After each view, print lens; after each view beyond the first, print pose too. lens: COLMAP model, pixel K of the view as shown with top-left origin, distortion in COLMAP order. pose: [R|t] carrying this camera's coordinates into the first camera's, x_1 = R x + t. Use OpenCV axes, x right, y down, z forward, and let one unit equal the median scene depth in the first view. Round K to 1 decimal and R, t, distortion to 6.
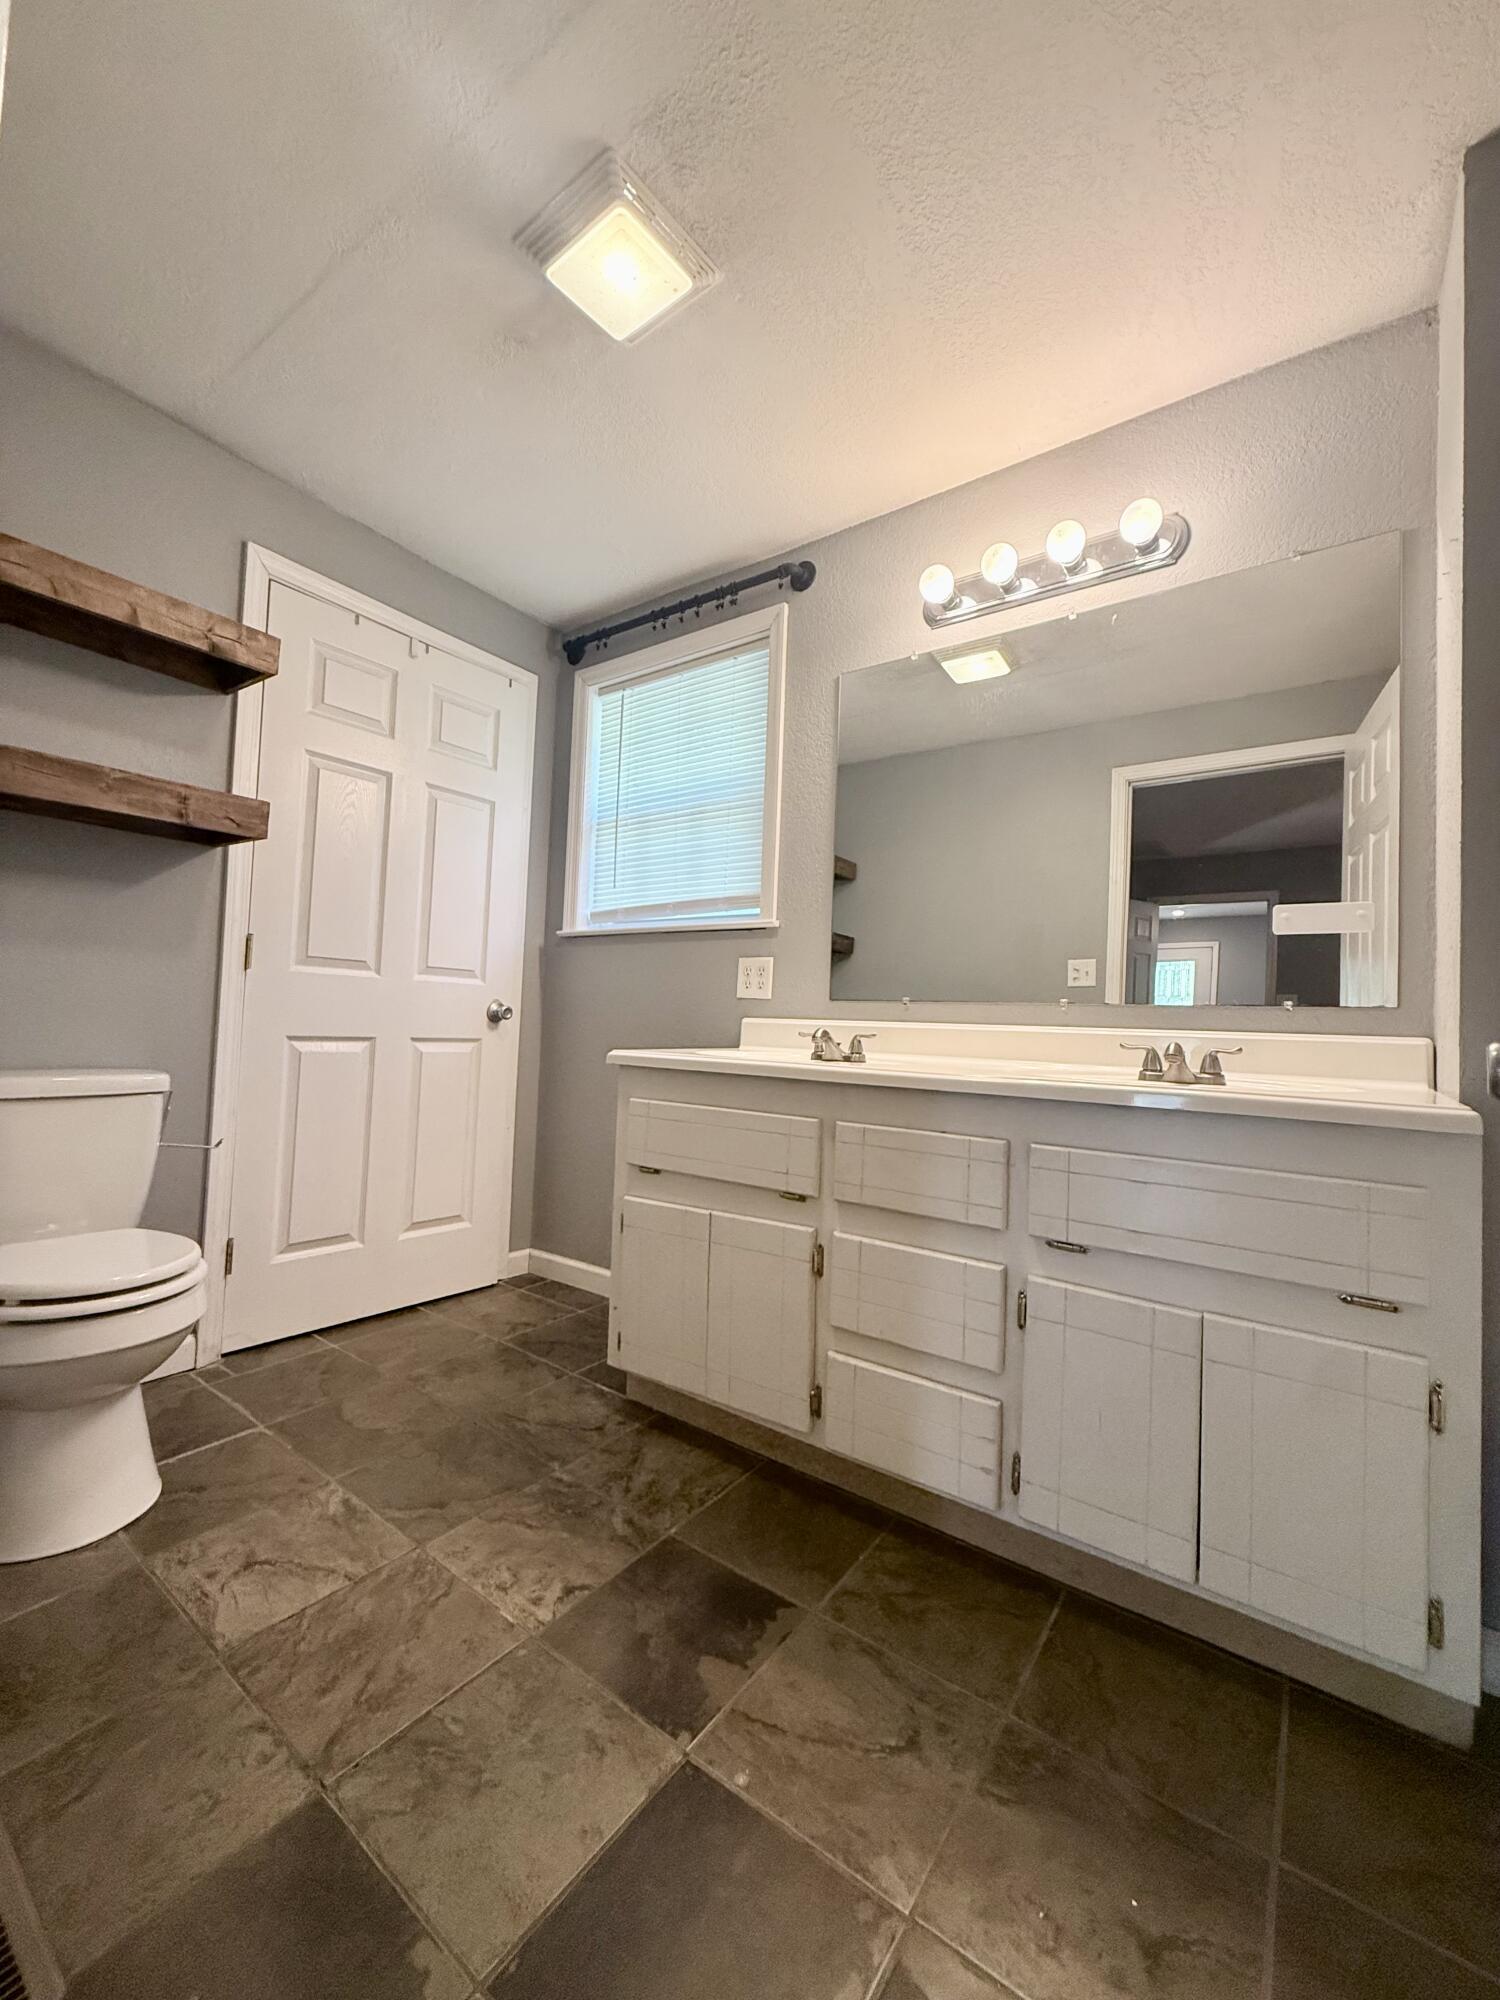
lens RADIAL K [[796.9, 0, 750.0], [0, 796.9, 1000.0], [0, 0, 1]] dist [0.001082, 0.000148]
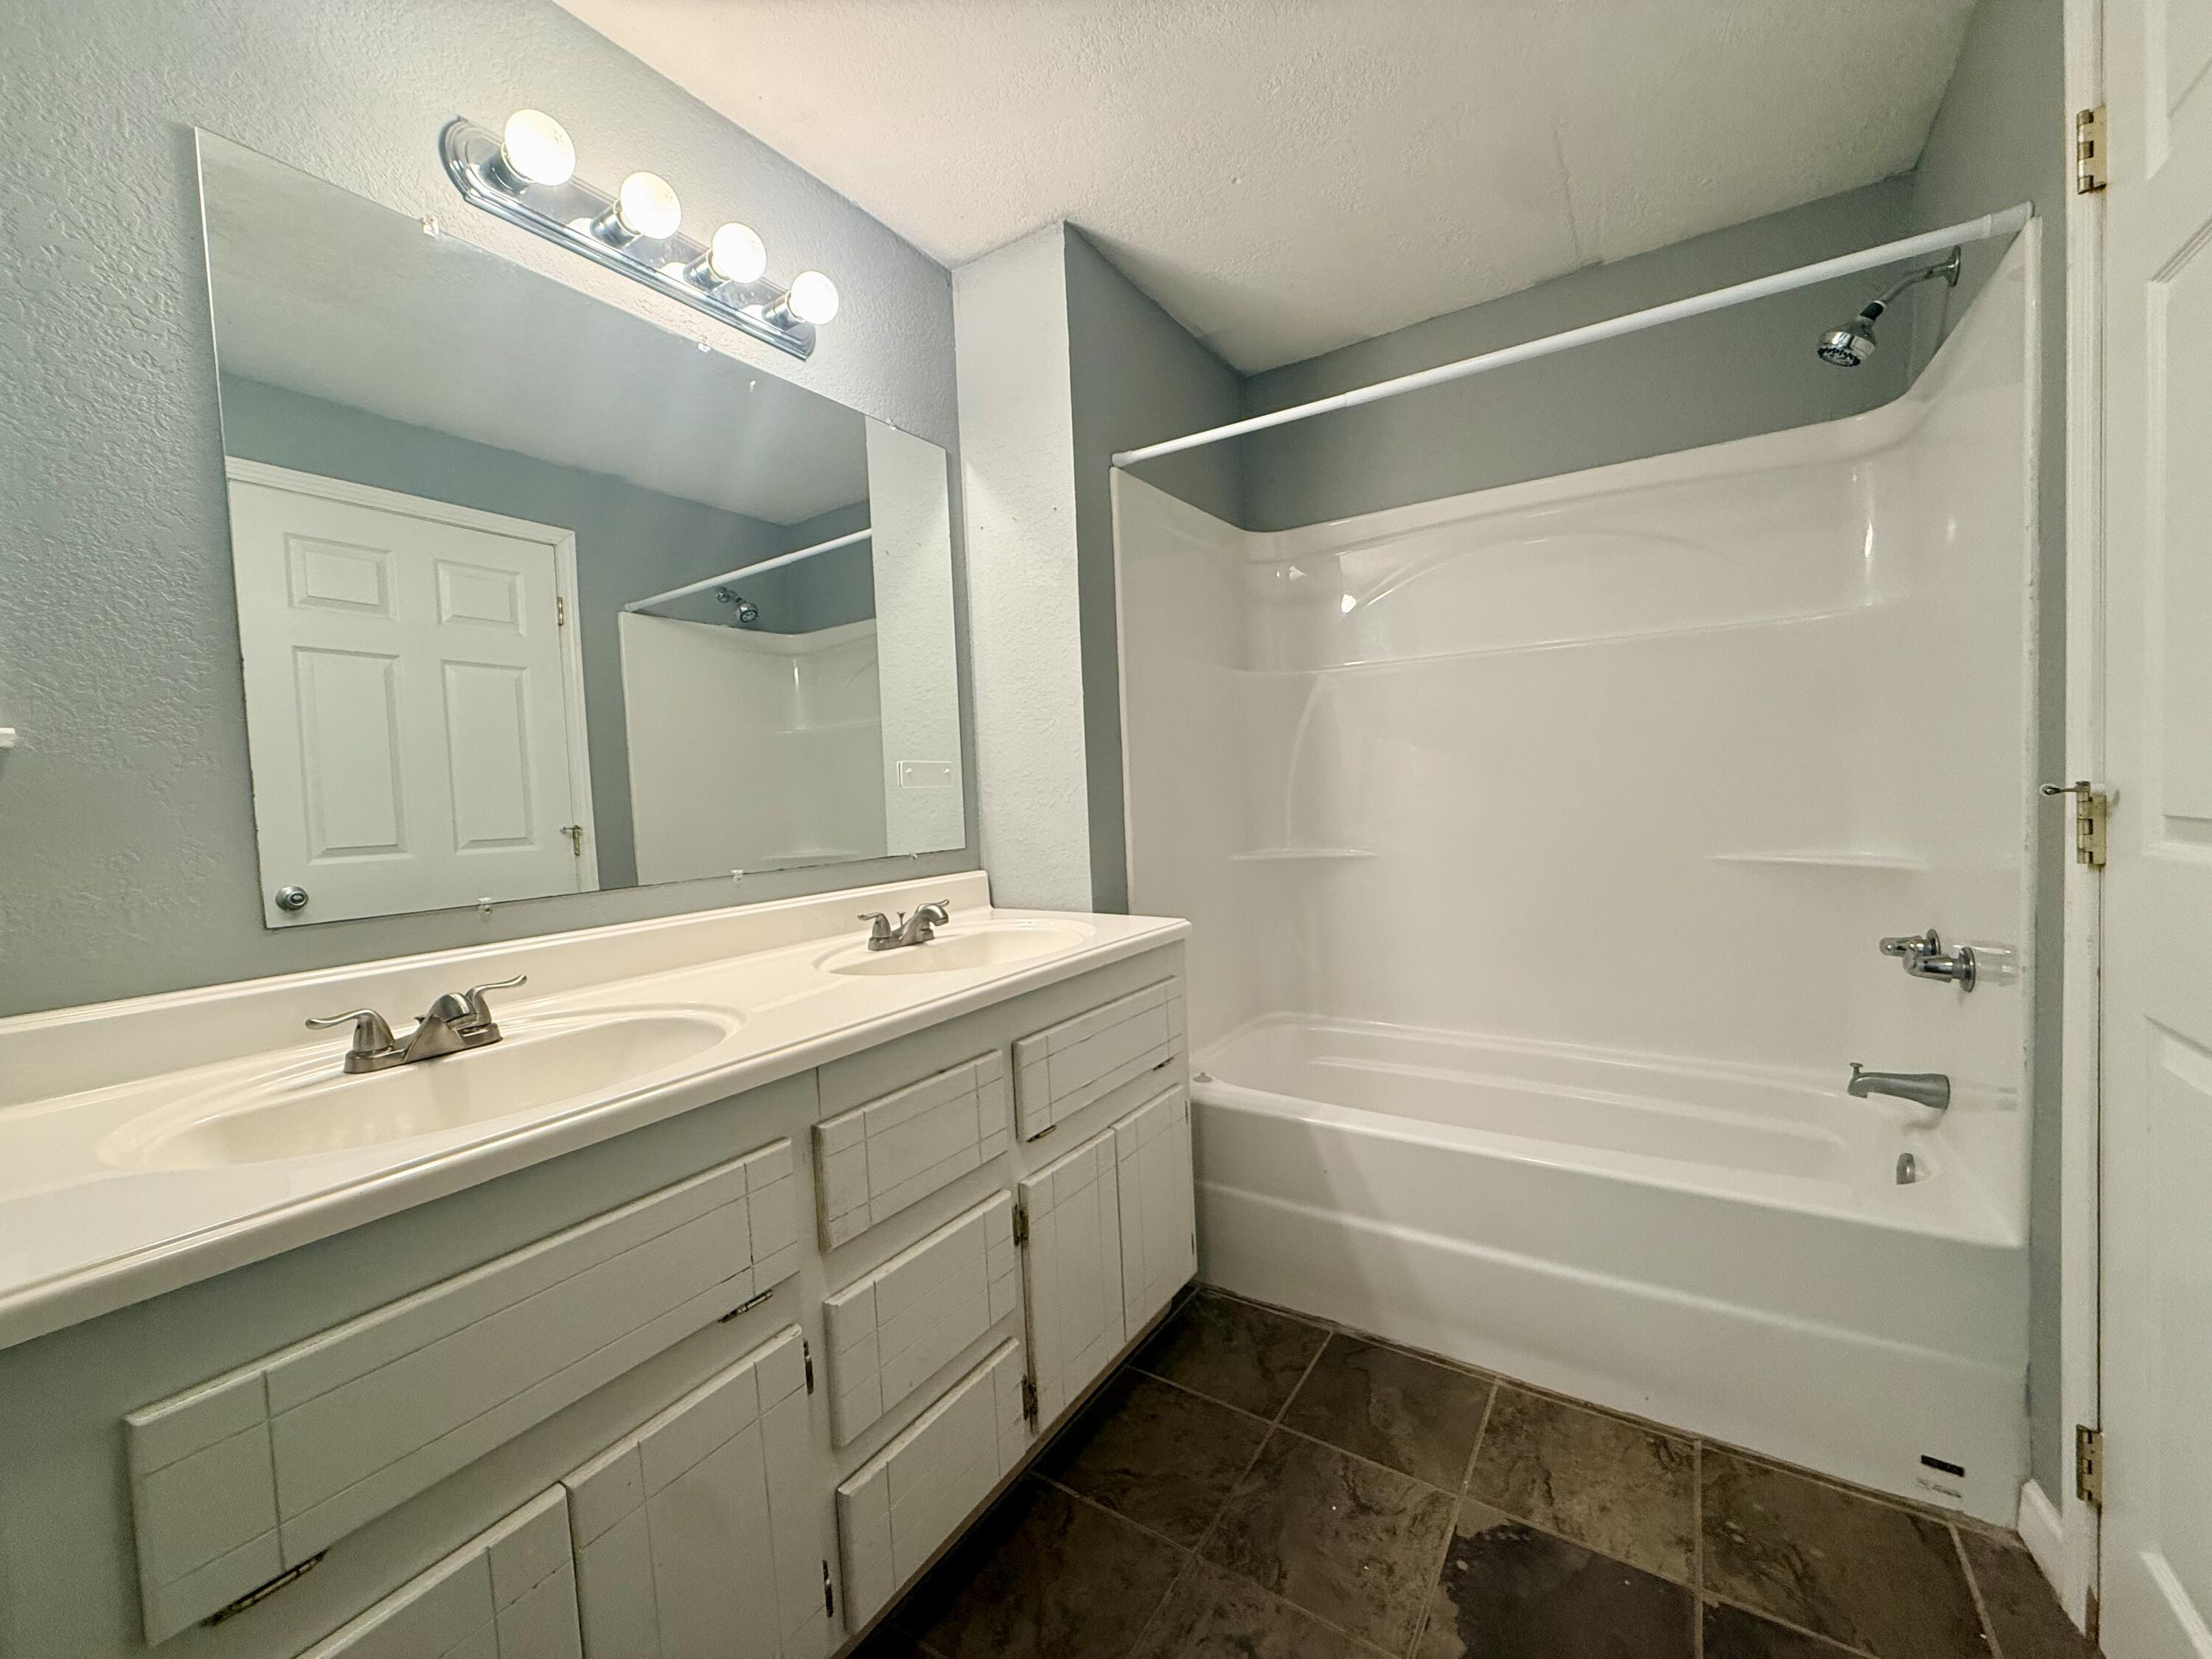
lens RADIAL K [[881.4, 0, 1098.9], [0, 881.4, 826.5], [0, 0, 1]] dist [0.001082, 0.000148]
pose [[-0.057682, -0.079330, 0.995178, -0.690355], [-0.002404, 0.996846, 0.079324, -0.163262], [-0.998332, 0.002184, -0.057691, 1.047565]]
